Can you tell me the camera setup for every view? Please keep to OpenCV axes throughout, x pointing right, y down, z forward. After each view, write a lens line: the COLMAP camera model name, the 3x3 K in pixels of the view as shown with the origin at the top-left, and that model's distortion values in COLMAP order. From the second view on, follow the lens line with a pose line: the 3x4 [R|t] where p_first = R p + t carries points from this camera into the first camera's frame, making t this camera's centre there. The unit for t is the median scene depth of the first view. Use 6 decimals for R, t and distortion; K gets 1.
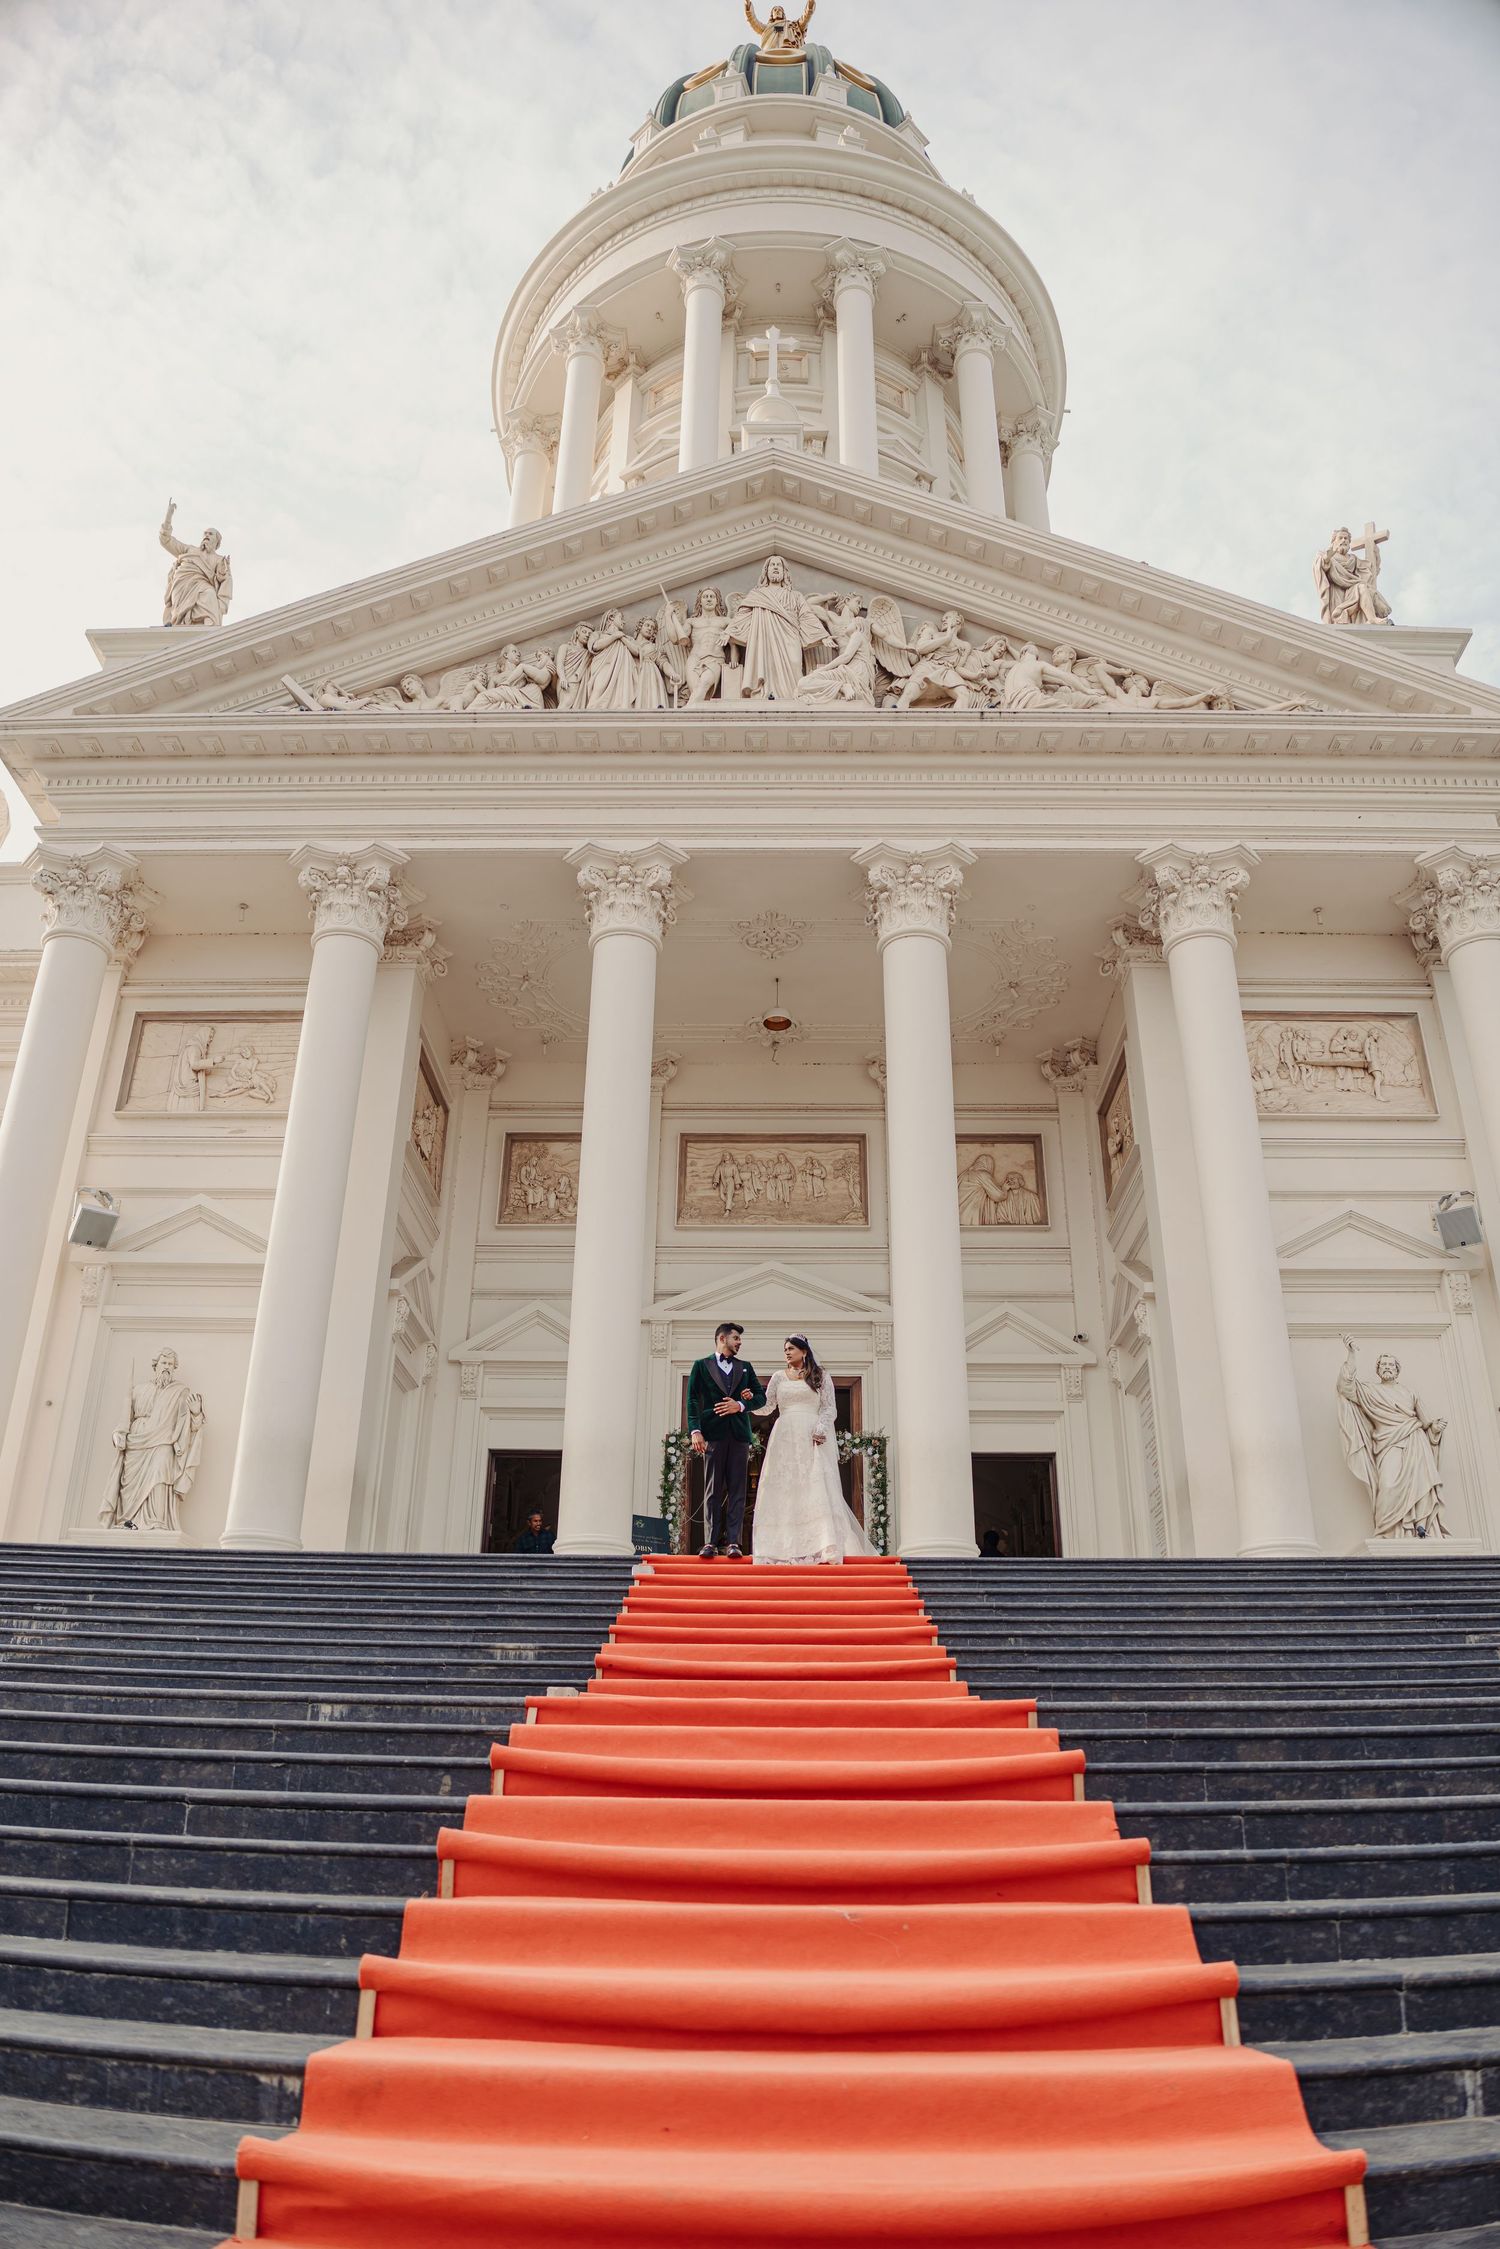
lens RADIAL K [[1581.5, 0, 745.0], [0, 1581.5, 1135.7], [0, 0, 1]] dist [-0.071698, -0.002069]
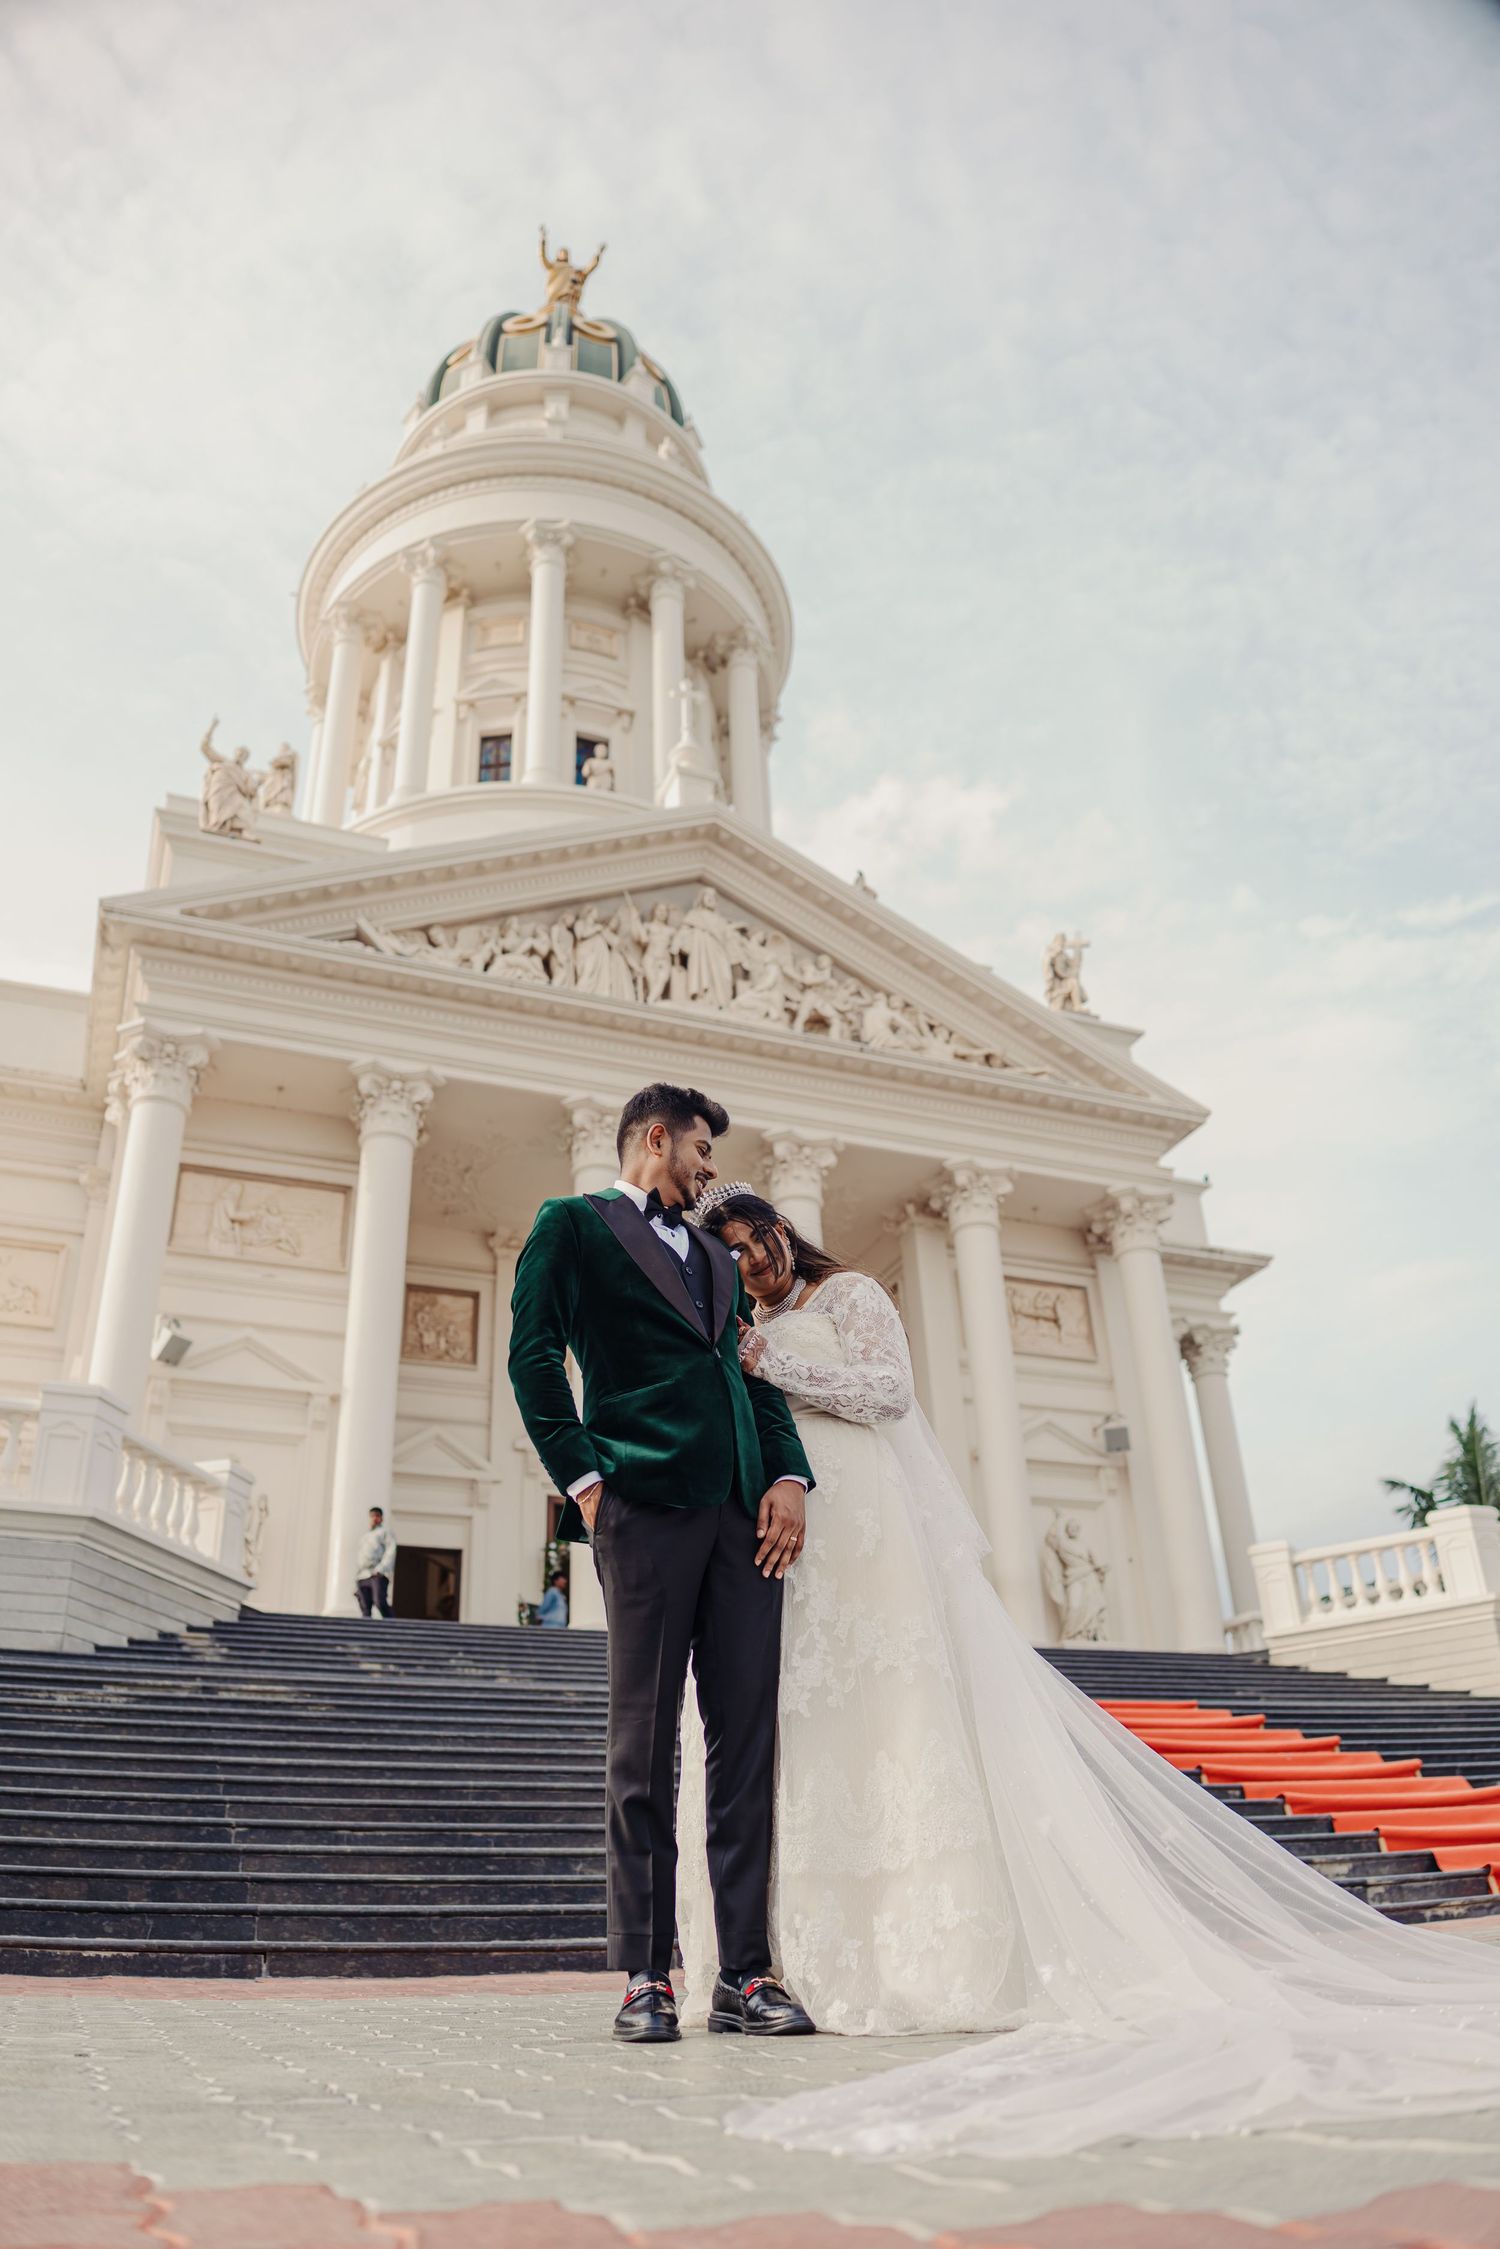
lens RADIAL K [[1610.1, 0, 744.9], [0, 1610.1, 1161.9], [0, 0, 1]] dist [-0.007857, -0.132478]
pose [[0.918331, 0.141876, 0.369511, -0.446539], [-0.127228, 0.989816, -0.063851, -0.056596], [-0.374807, 0.011624, 0.927030, -0.296258]]
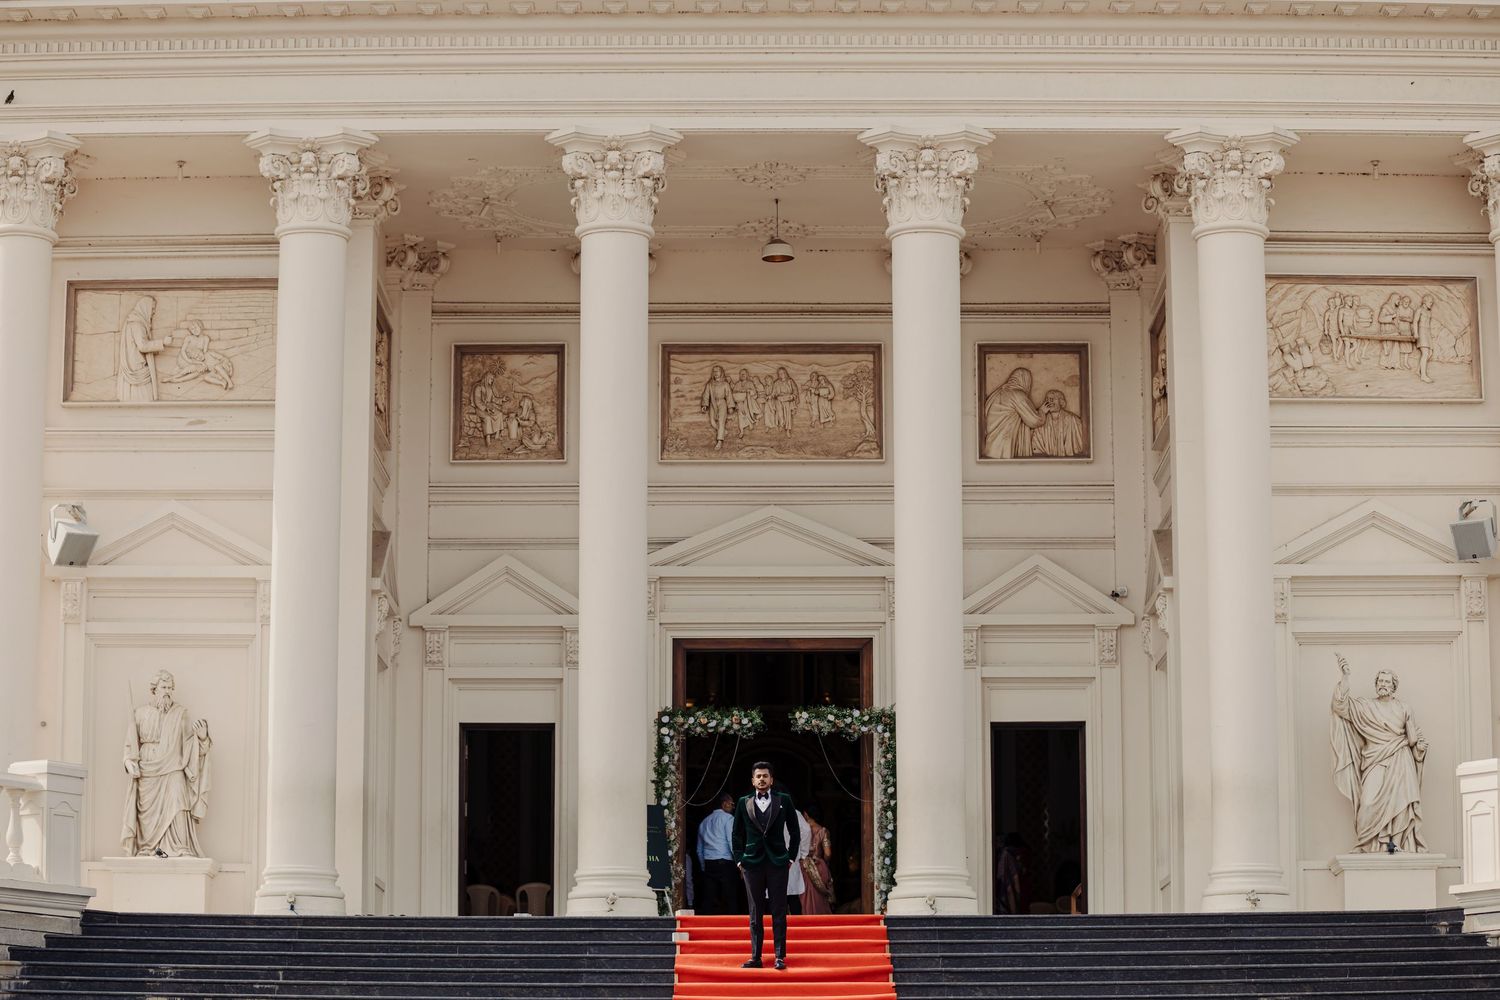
lens RADIAL K [[3805.7, 0, 750.0], [0, 3805.7, 500.0], [0, 0, 1]] dist [-0.356868, -0.664473]
pose [[0.999785, -0.010260, 0.018037, -0.036344], [0.005110, 0.964172, 0.265230, -0.533616], [-0.020112, -0.265081, 0.964016, -1.137080]]
